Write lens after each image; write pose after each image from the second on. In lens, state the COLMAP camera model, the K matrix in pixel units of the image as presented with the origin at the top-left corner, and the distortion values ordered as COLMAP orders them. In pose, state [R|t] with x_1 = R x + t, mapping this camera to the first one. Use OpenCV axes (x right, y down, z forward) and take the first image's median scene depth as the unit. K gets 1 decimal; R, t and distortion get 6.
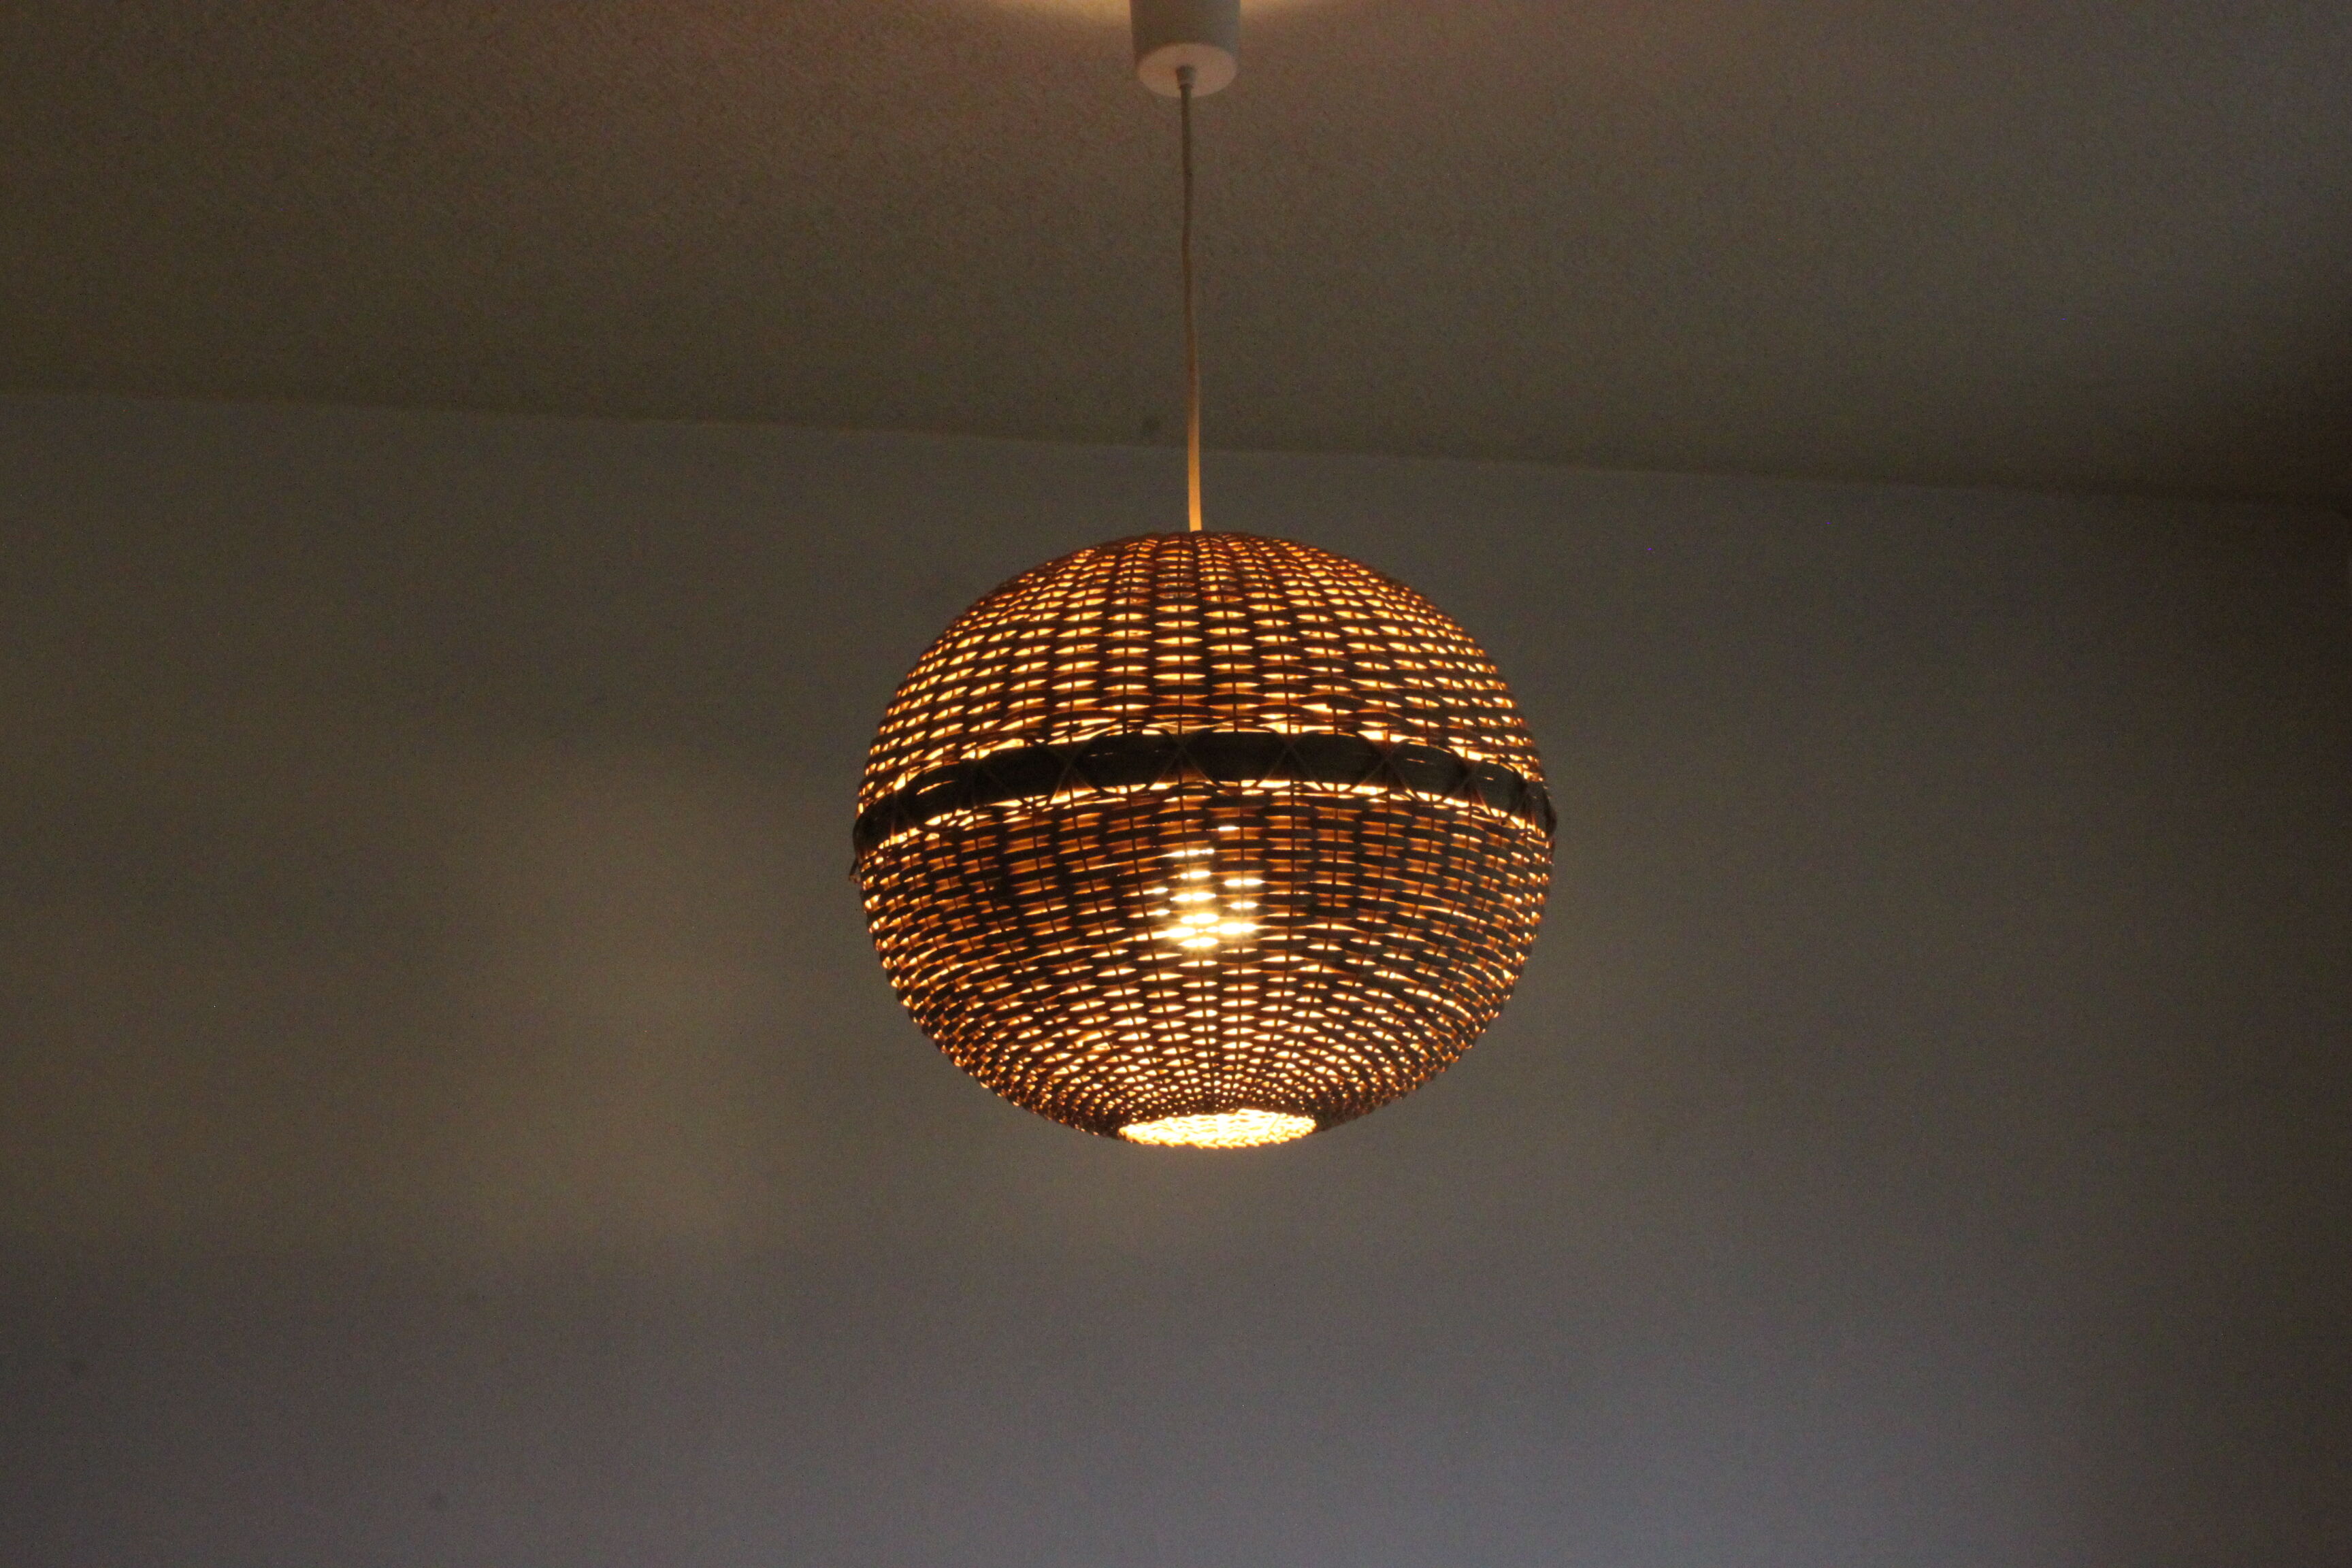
lens RADIAL K [[4211.0, 0, 1176.0], [0, 4211.0, 784.0], [0, 0, 1]] dist [-0.056852, -0.038172]
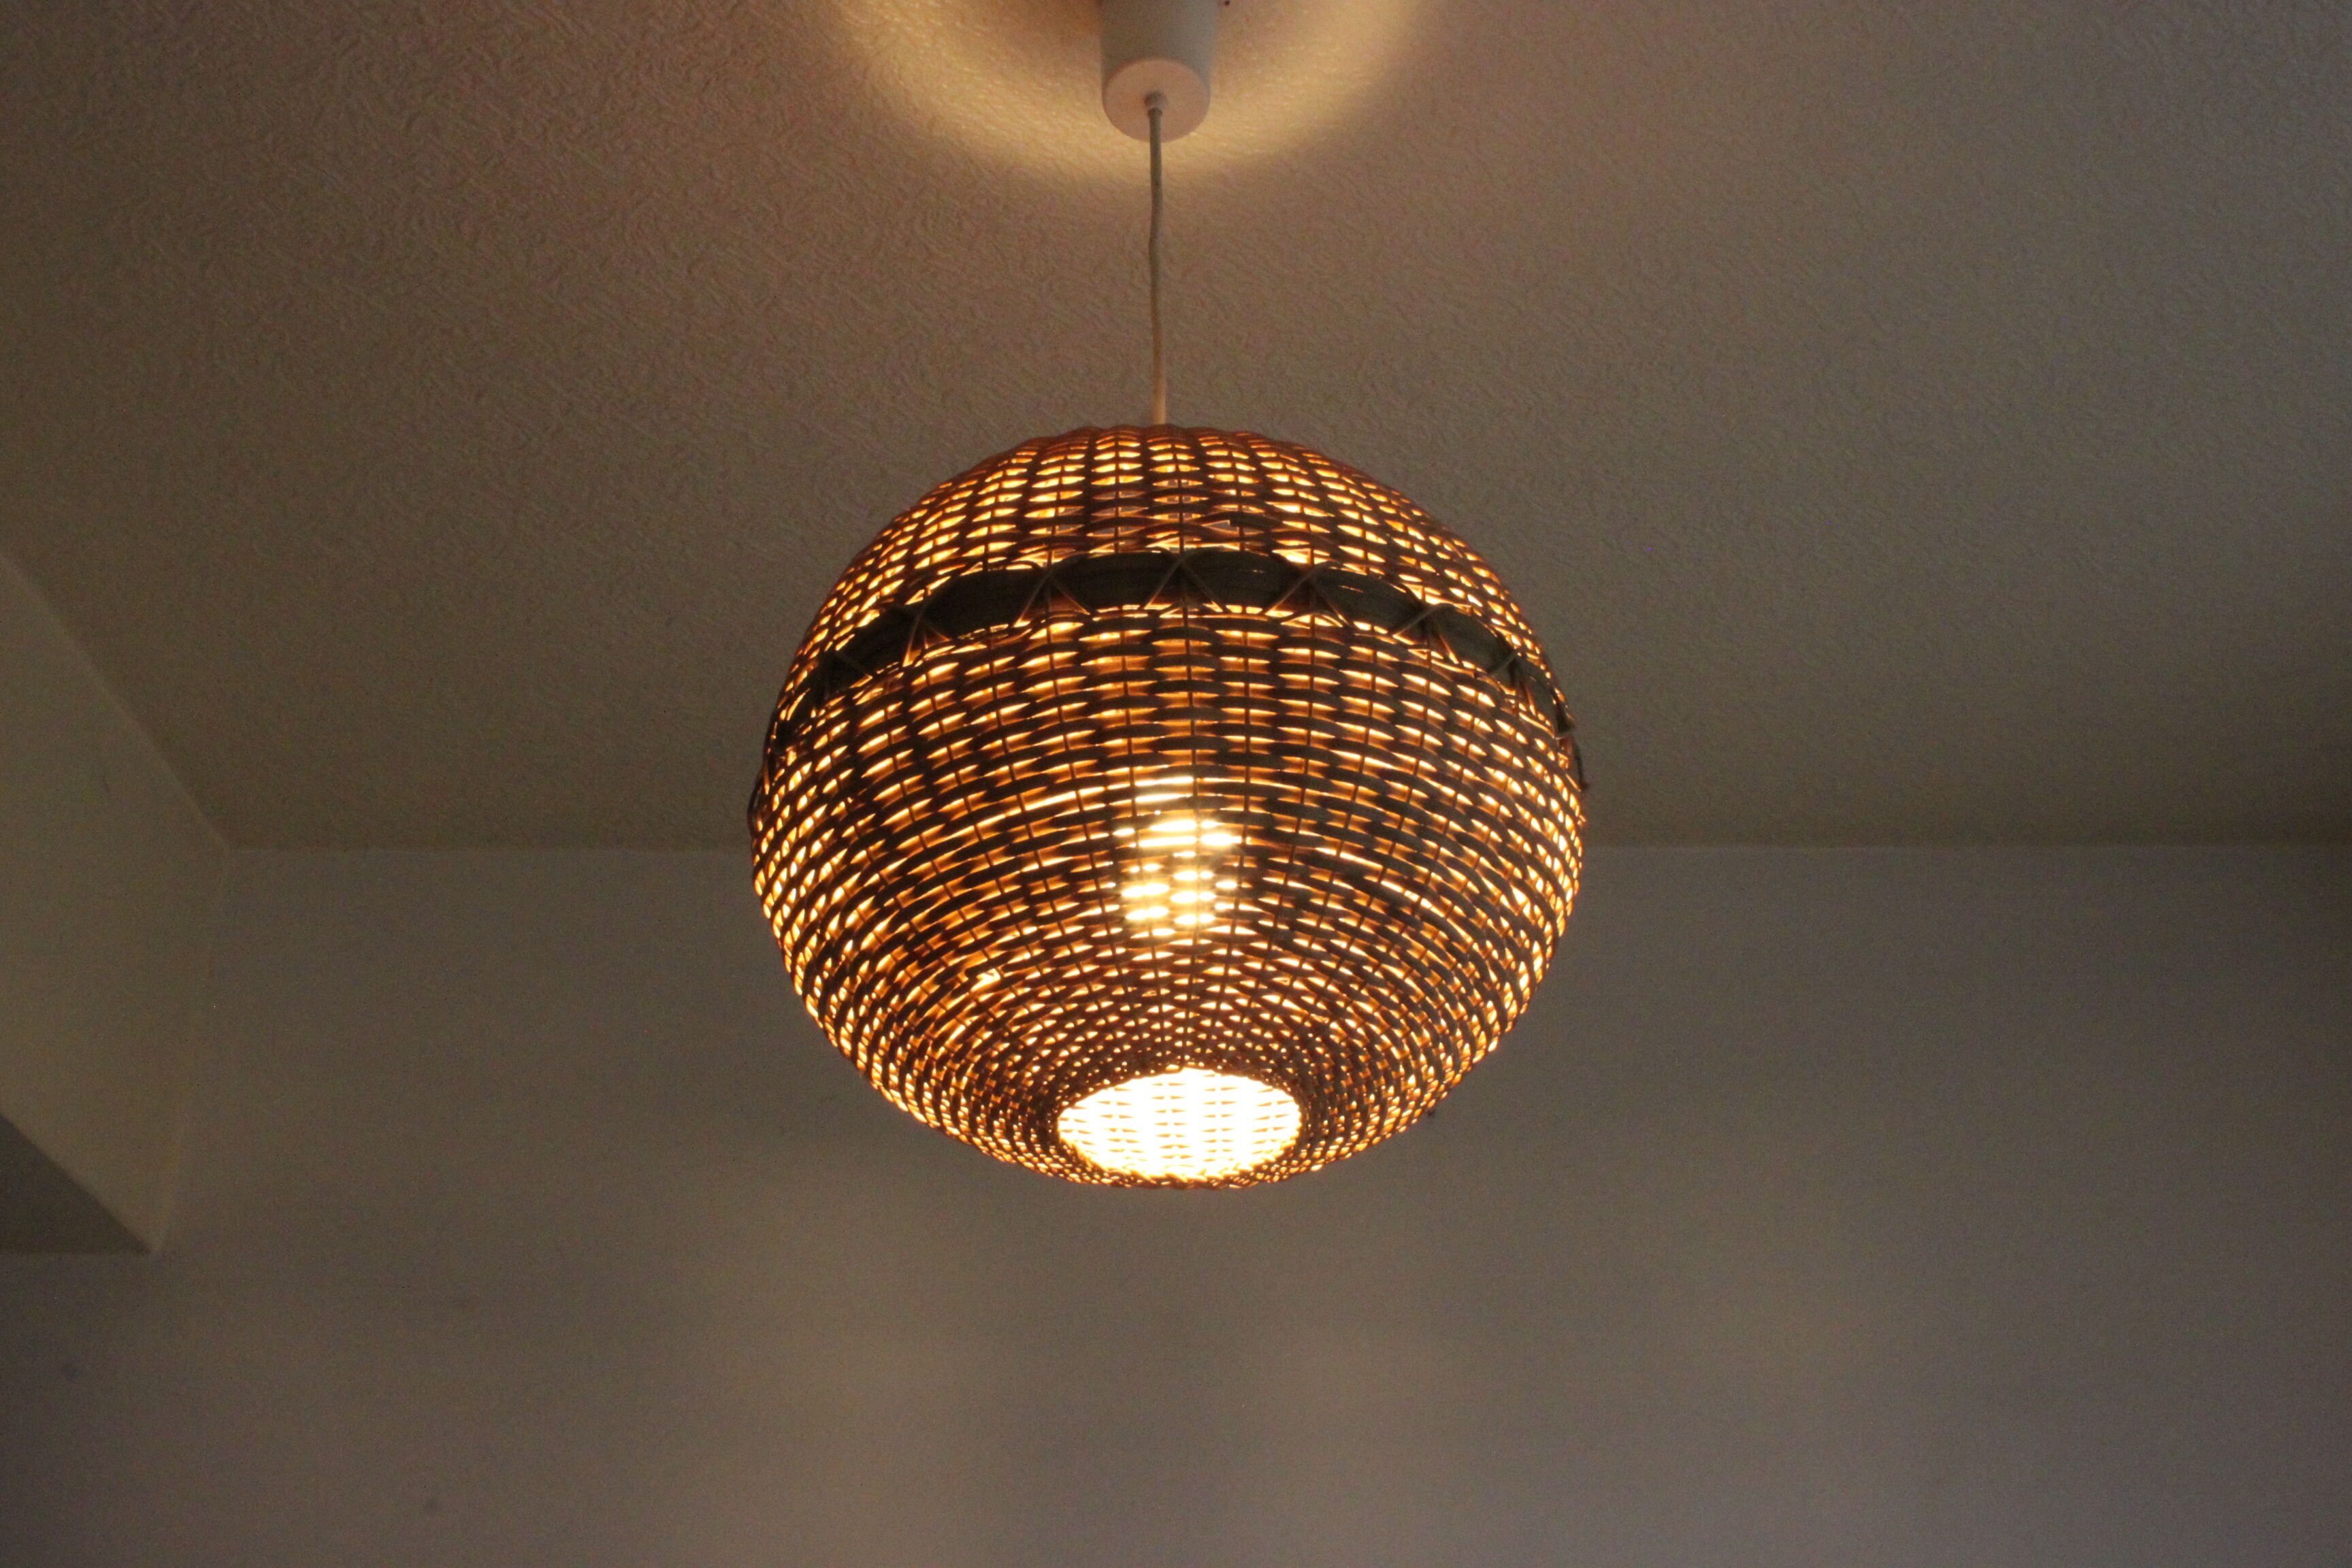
lens RADIAL K [[2994.4, 0, 1176.0], [0, 2994.4, 784.0], [0, 0, 1]] dist [-0.157206, 0.028805]
pose [[0.981635, -0.096431, -0.164599, 0.113673], [0.042524, 0.951731, -0.303973, 0.201237], [0.185967, 0.291392, 0.938354, 0.462044]]
